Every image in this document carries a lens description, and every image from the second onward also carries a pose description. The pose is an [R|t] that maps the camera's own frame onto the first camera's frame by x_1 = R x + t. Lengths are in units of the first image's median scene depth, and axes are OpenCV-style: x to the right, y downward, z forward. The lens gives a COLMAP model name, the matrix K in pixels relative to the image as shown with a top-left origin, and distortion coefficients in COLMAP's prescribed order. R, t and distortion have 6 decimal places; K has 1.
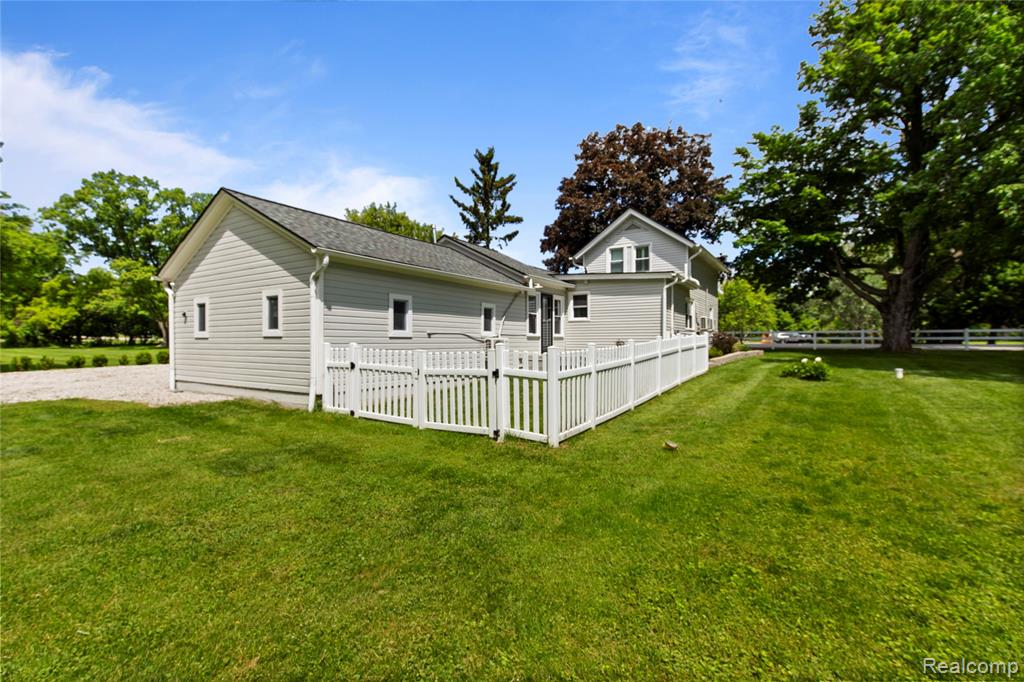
lens RADIAL K [[448.5, 0, 525.9], [0, 448.5, 346.7], [0, 0, 1]] dist [0.047785, 0.000105]
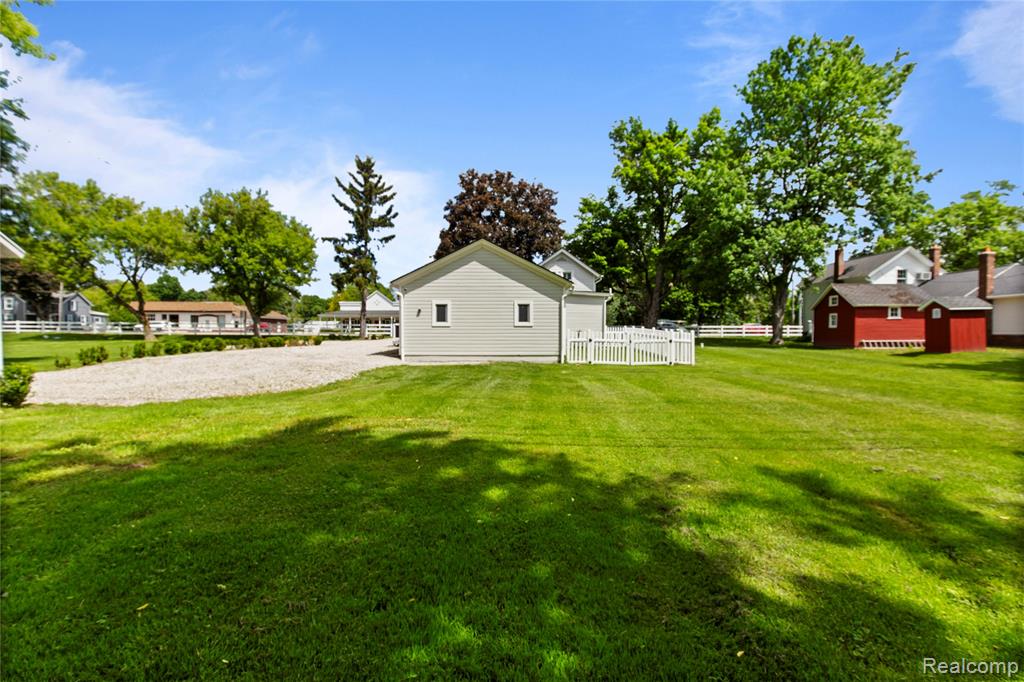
lens RADIAL K [[467.3, 0, 518.4], [0, 467.3, 344.0], [0, 0, 1]] dist [0.000604, 0.000381]
pose [[0.846501, -0.002070, 0.532383, -0.378702], [0.001831, 0.999998, 0.000978, 0.011747], [-0.532384, 0.000147, 0.846503, -0.143886]]
